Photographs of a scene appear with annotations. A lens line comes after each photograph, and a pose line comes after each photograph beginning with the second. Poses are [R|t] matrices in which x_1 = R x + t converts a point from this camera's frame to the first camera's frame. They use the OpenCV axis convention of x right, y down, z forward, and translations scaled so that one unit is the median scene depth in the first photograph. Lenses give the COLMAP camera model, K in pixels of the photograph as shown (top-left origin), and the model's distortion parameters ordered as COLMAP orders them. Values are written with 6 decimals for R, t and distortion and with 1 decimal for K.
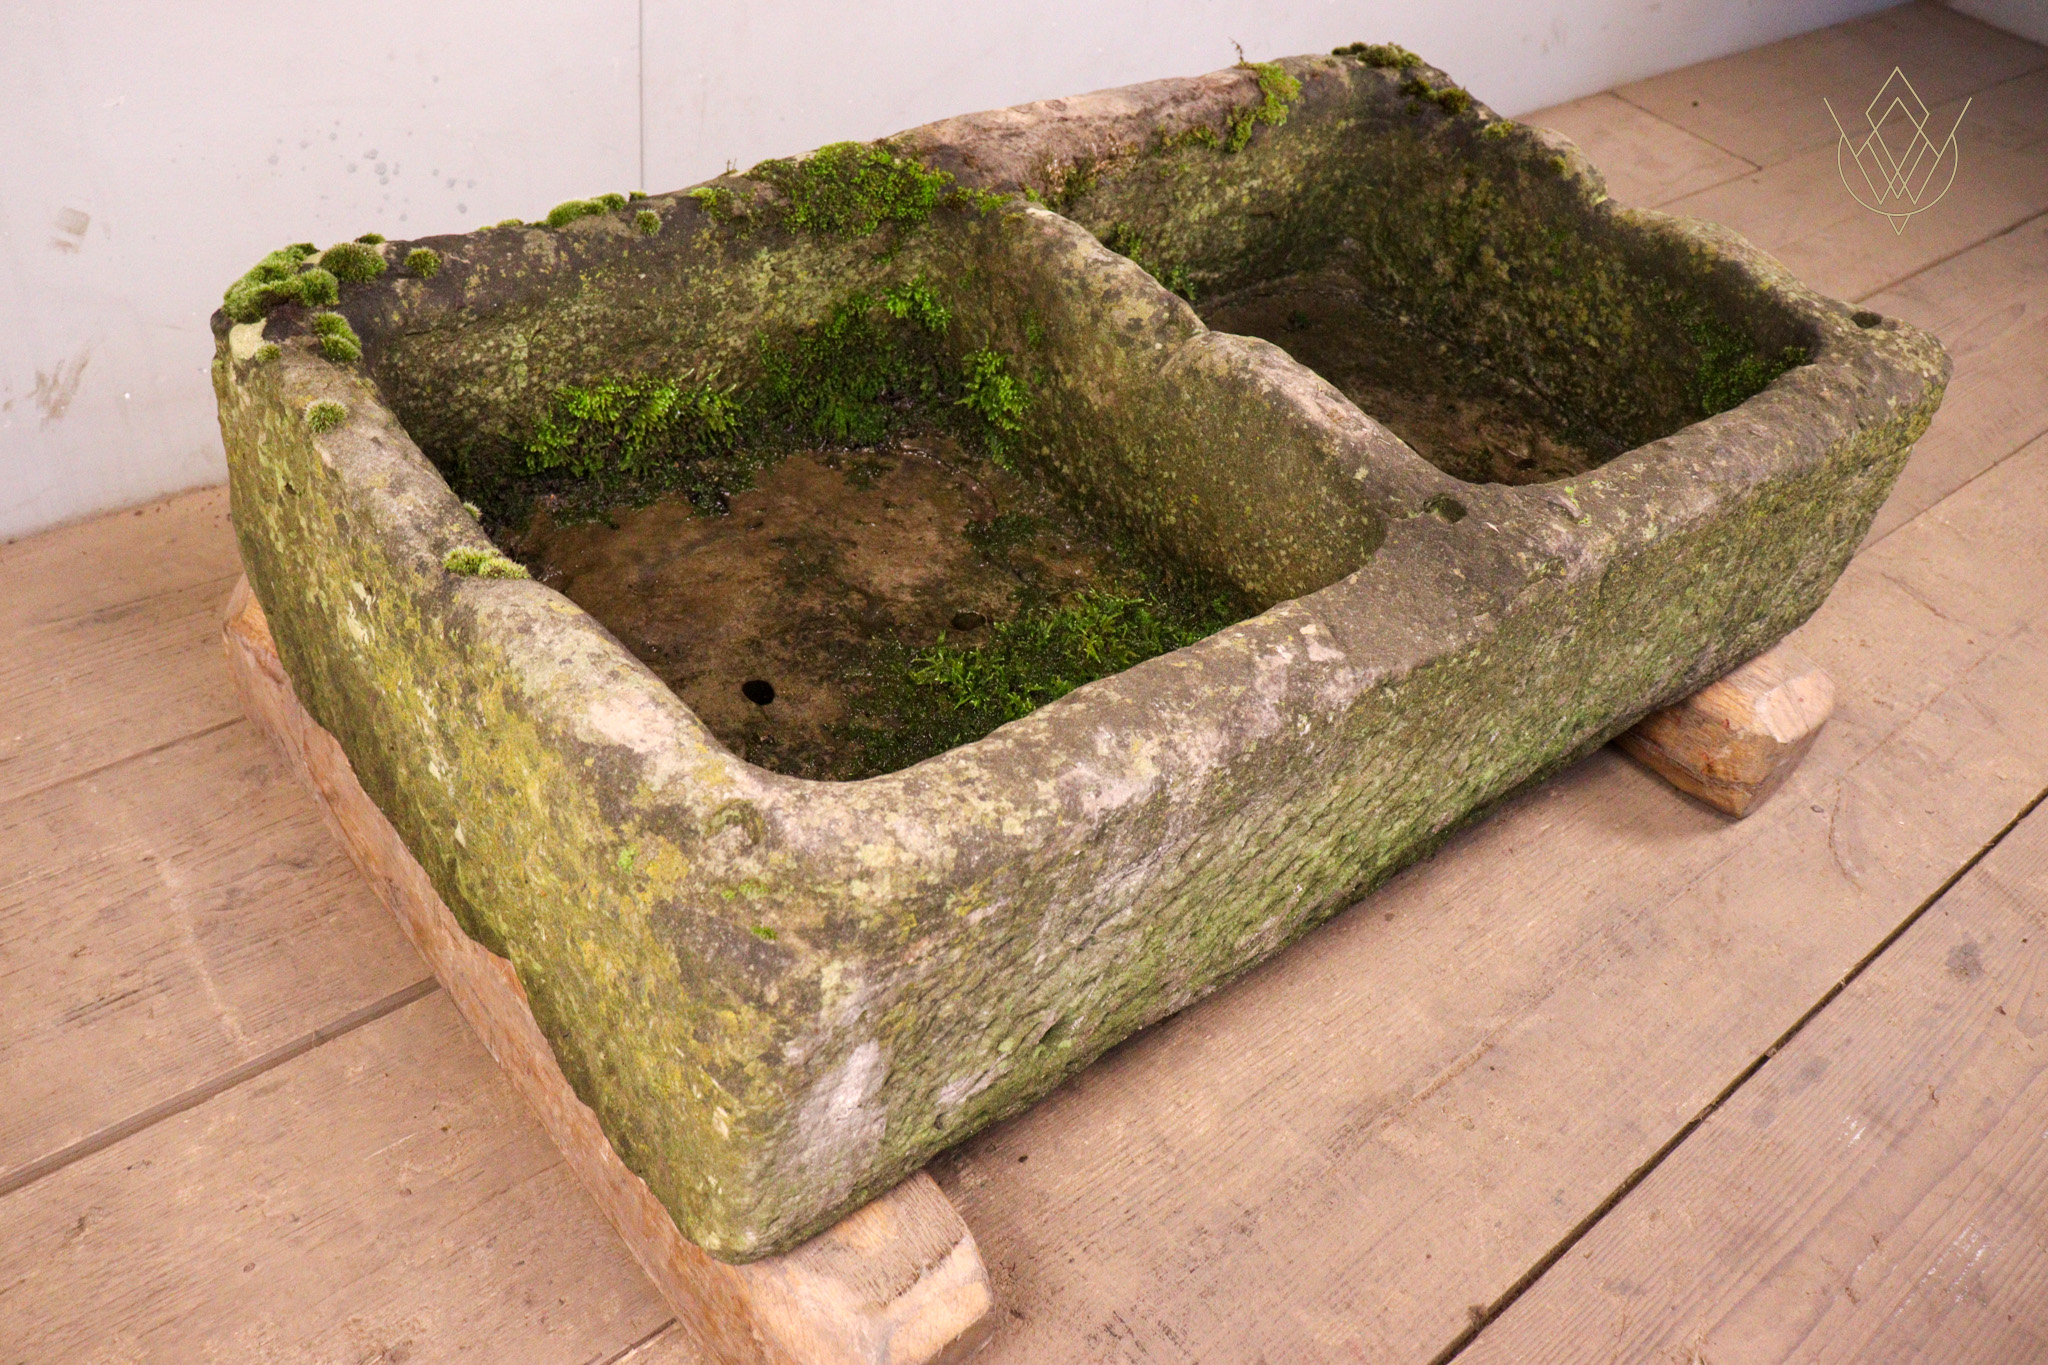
lens RADIAL K [[1674.9, 0, 1019.4], [0, 1674.9, 677.4], [0, 0, 1]] dist [0.002955, -0.007597]
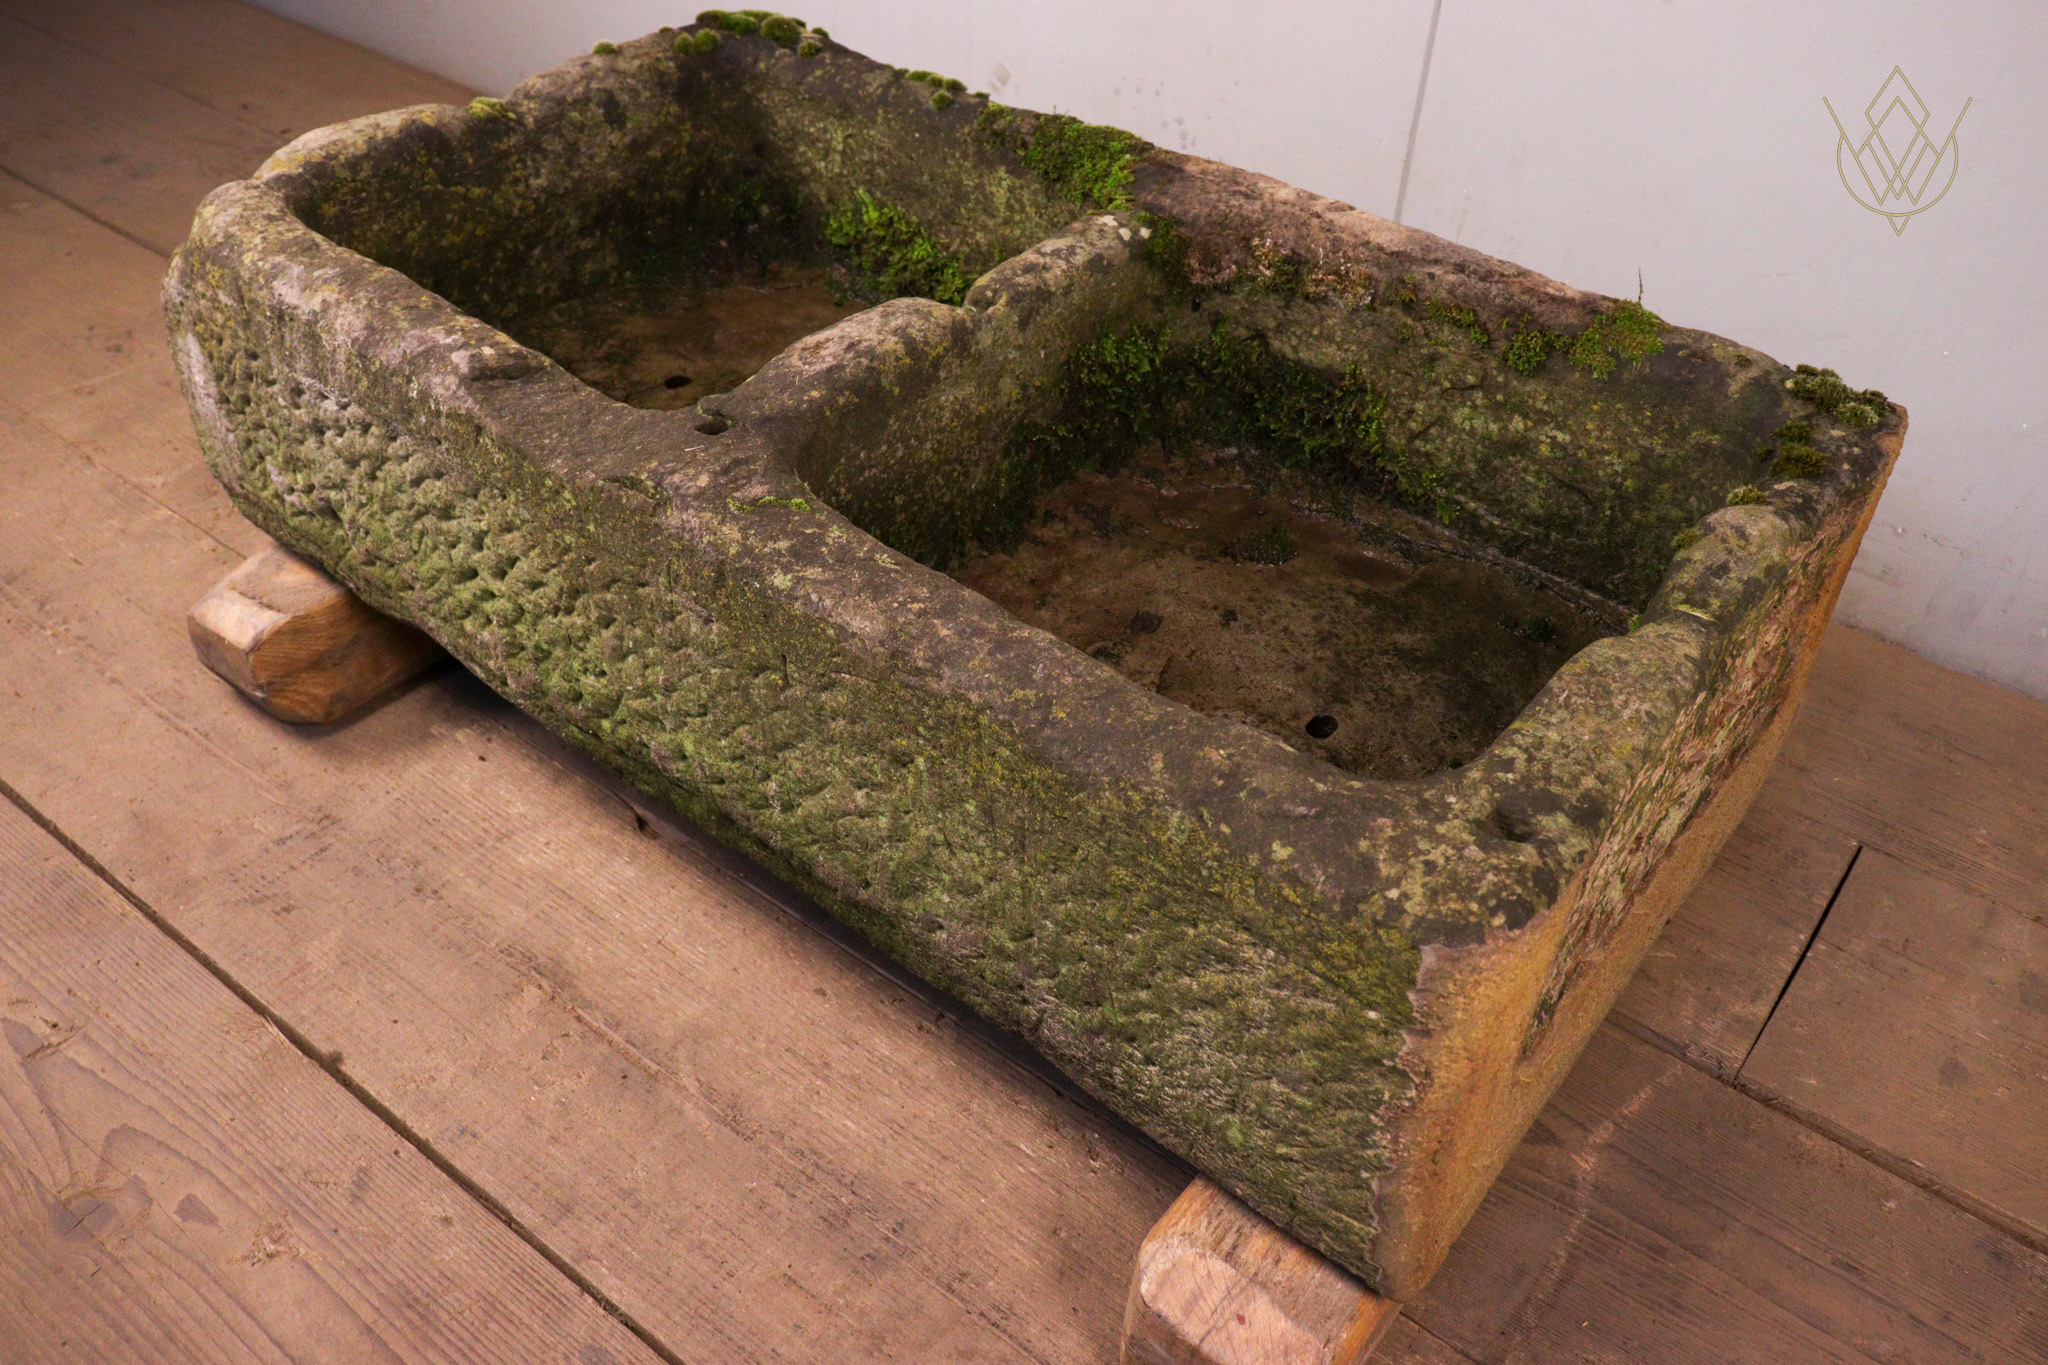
lens RADIAL K [[1674.9, 0, 1031.7], [0, 1674.9, 687.0], [0, 0, 1]] dist [0.002955, -0.007597]
pose [[0.213811, 0.508203, -0.834275, 1.028732], [-0.662104, 0.703326, 0.258748, -0.318332], [0.718264, 0.497054, 0.486862, 0.623552]]
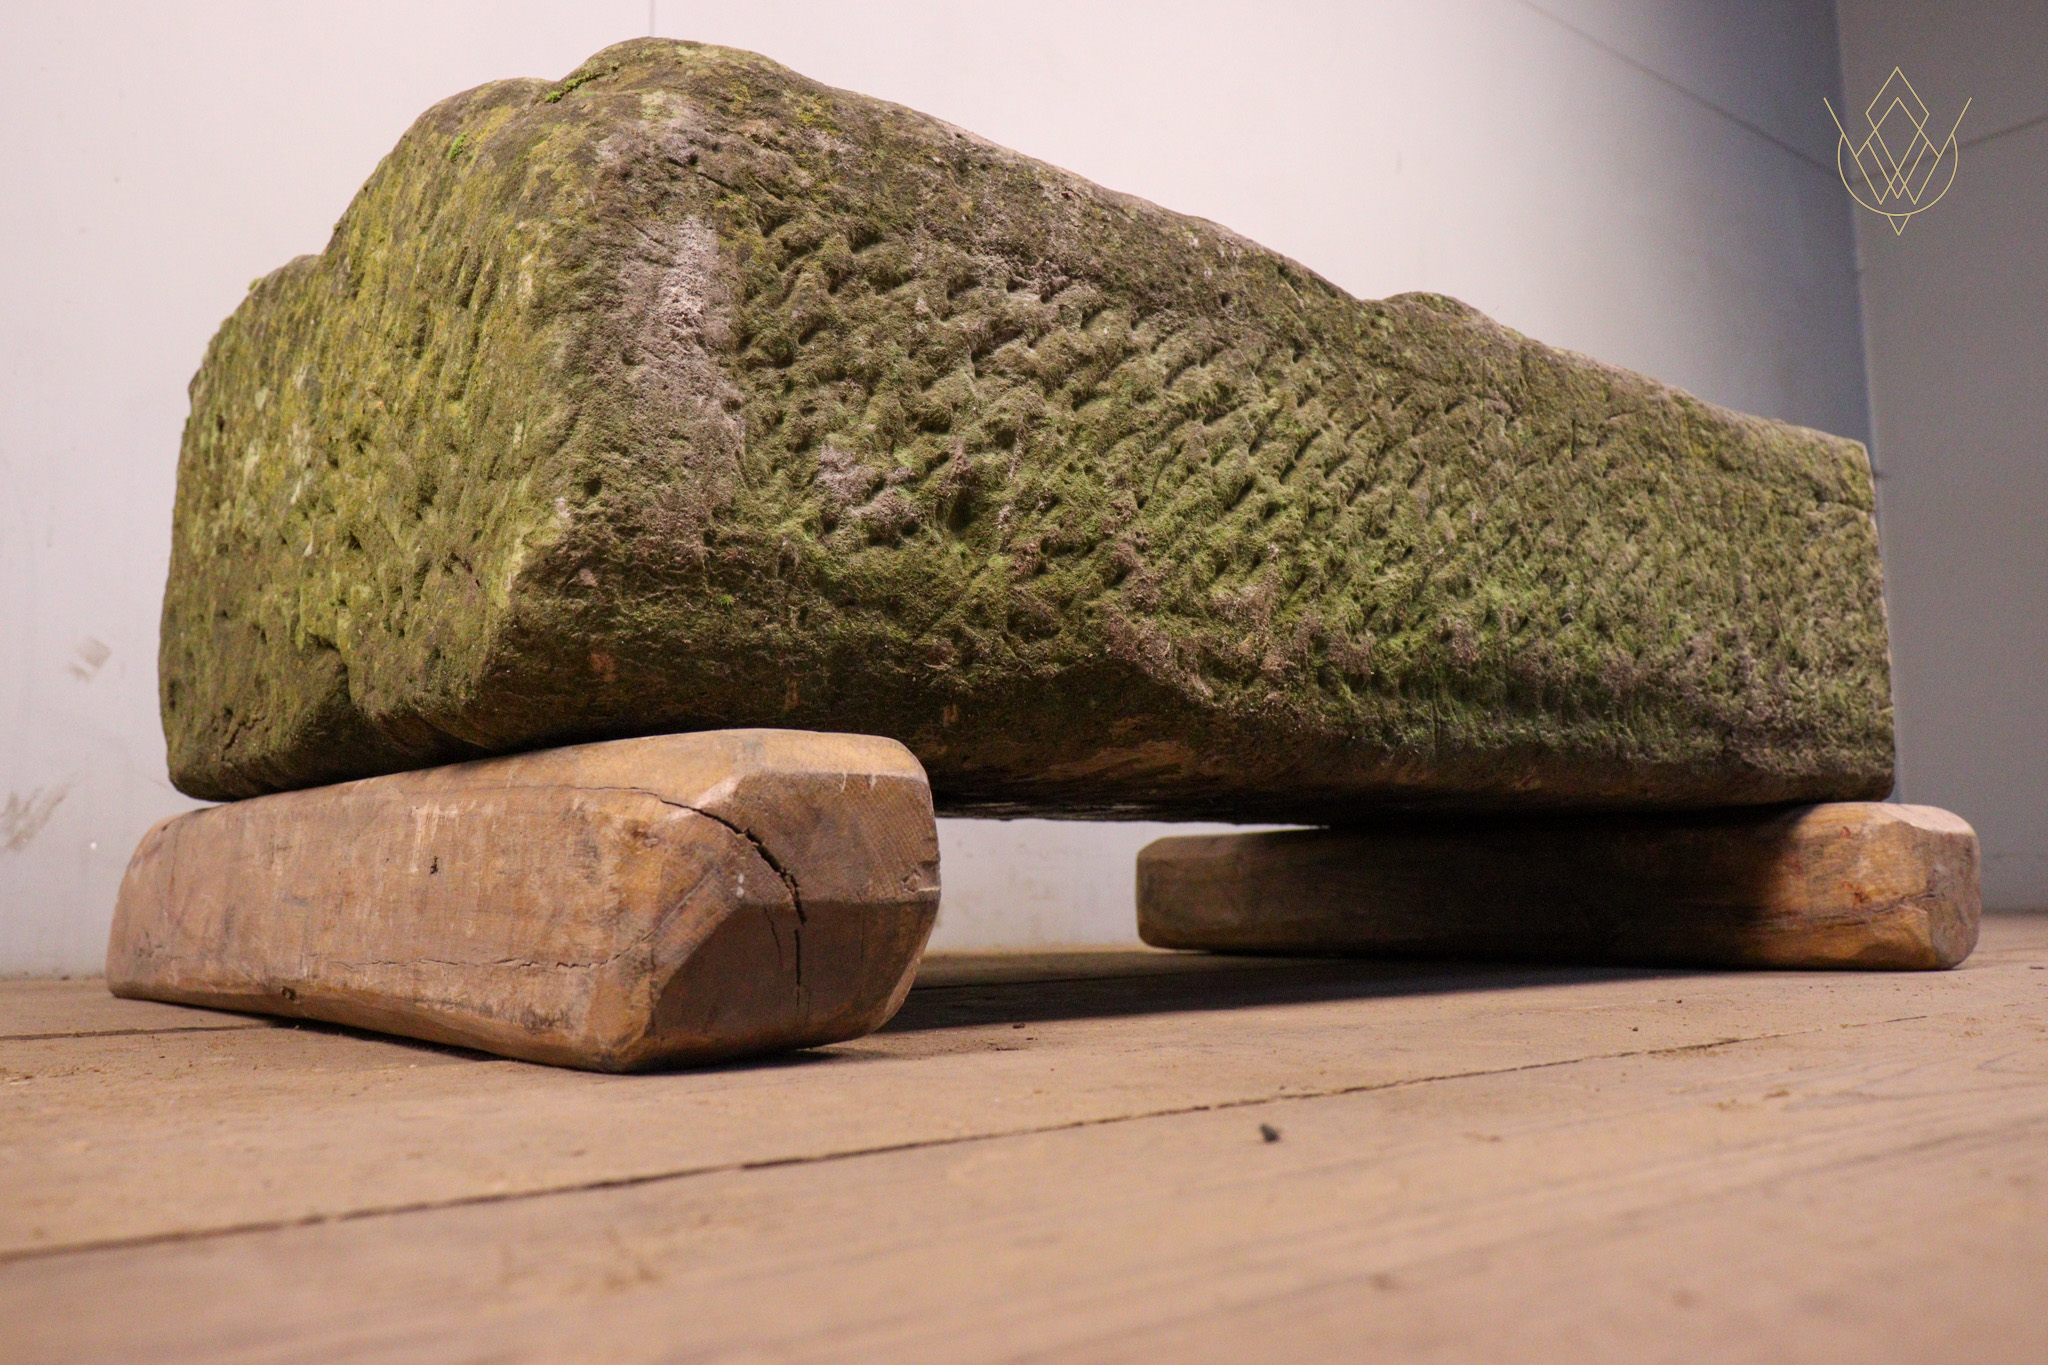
lens RADIAL K [[1674.9, 0, 1026.0], [0, 1674.9, 682.8], [0, 0, 1]] dist [0.002955, -0.007597]
pose [[0.987778, -0.155636, 0.008473, 0.020030], [0.108505, 0.647589, -0.754225, 0.680940], [0.111897, 0.745927, 0.656561, 0.405137]]
